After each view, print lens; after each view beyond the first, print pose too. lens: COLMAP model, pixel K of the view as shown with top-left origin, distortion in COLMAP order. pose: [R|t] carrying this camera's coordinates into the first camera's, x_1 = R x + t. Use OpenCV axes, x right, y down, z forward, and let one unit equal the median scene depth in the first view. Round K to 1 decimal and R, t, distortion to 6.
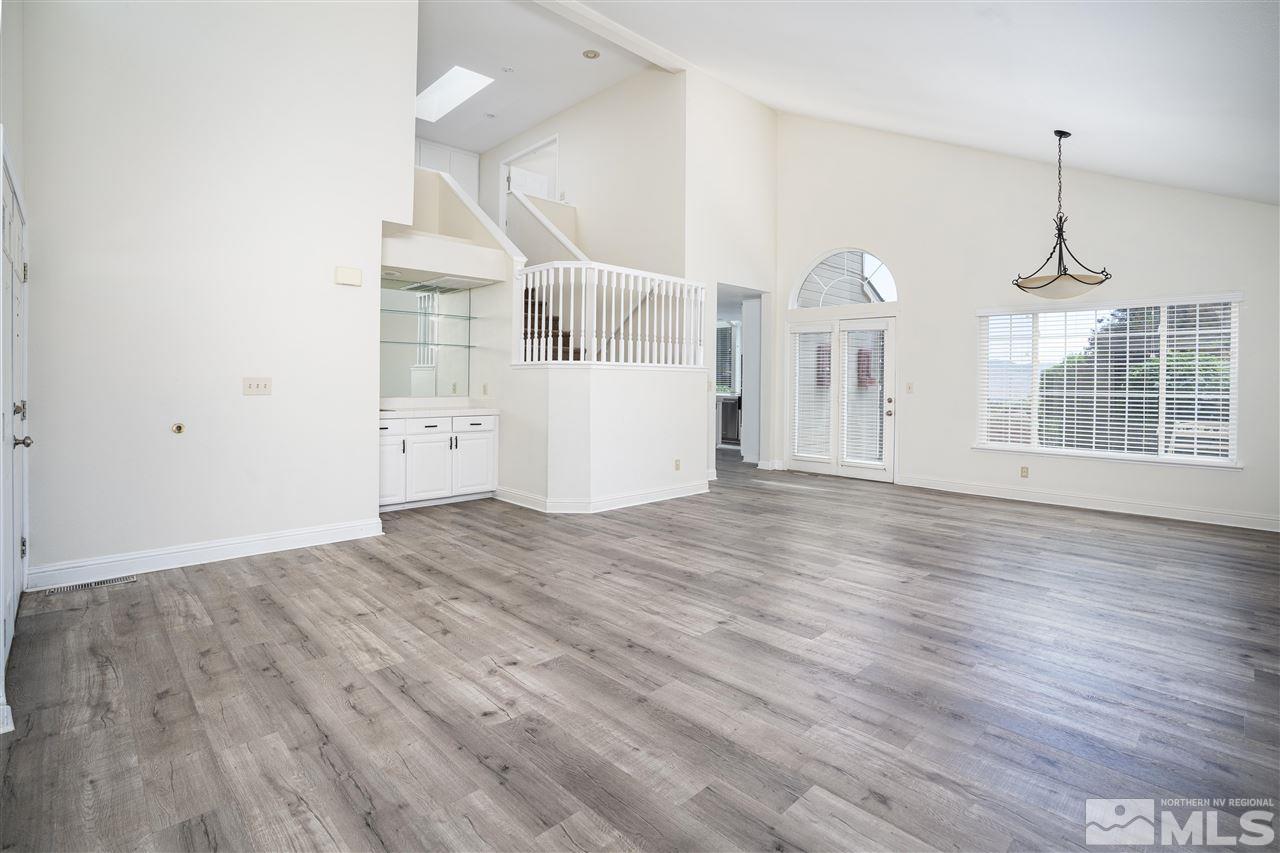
lens RADIAL K [[607.7, 0, 668.3], [0, 607.7, 424.3], [0, 0, 1]] dist [-0.061448, 0.021282]
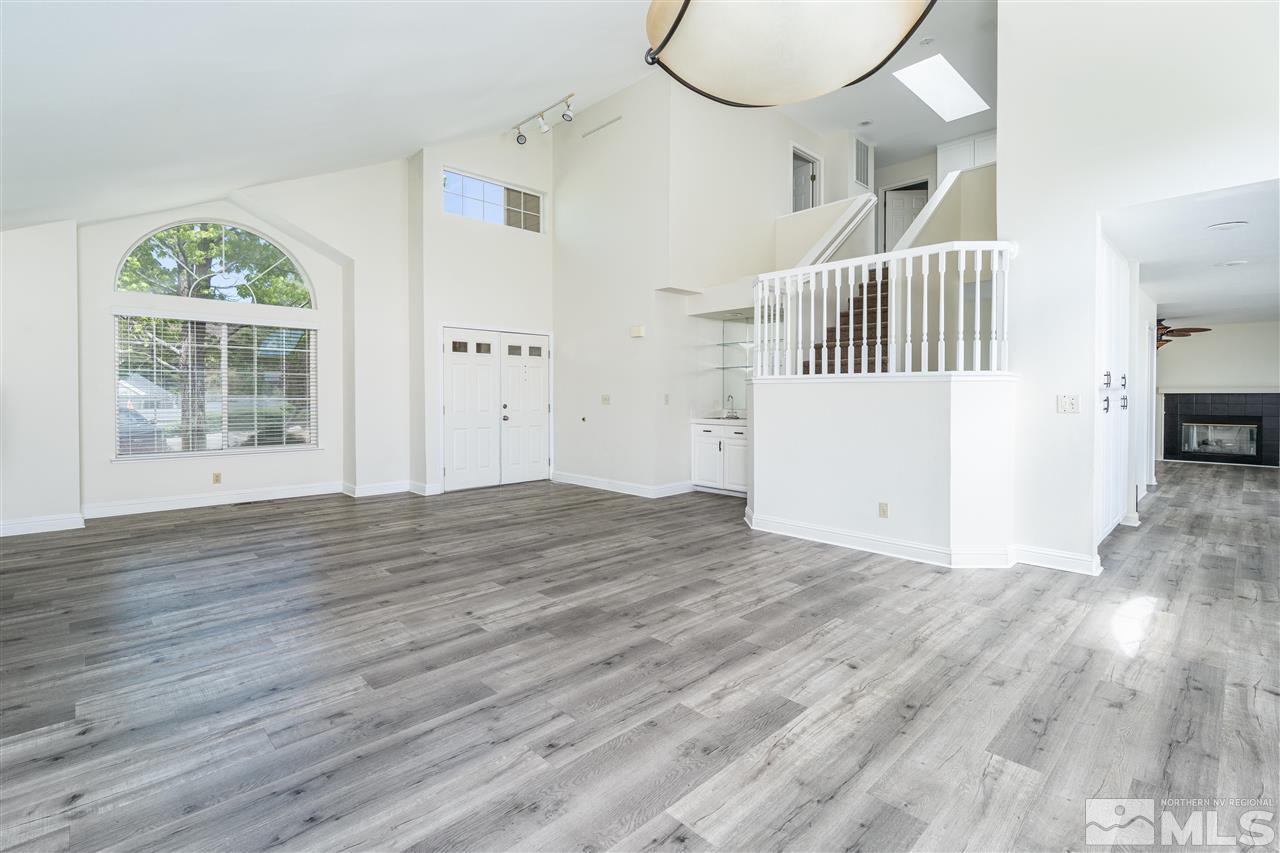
lens RADIAL K [[582.4, 0, 636.0], [0, 582.4, 415.1], [0, 0, 1]] dist [-0.000929, -0.000096]
pose [[-0.027278, 0.027765, -0.999242, 1.283683], [-0.068932, 0.997182, 0.029589, -0.083719], [0.997248, 0.069687, -0.025288, 1.273247]]
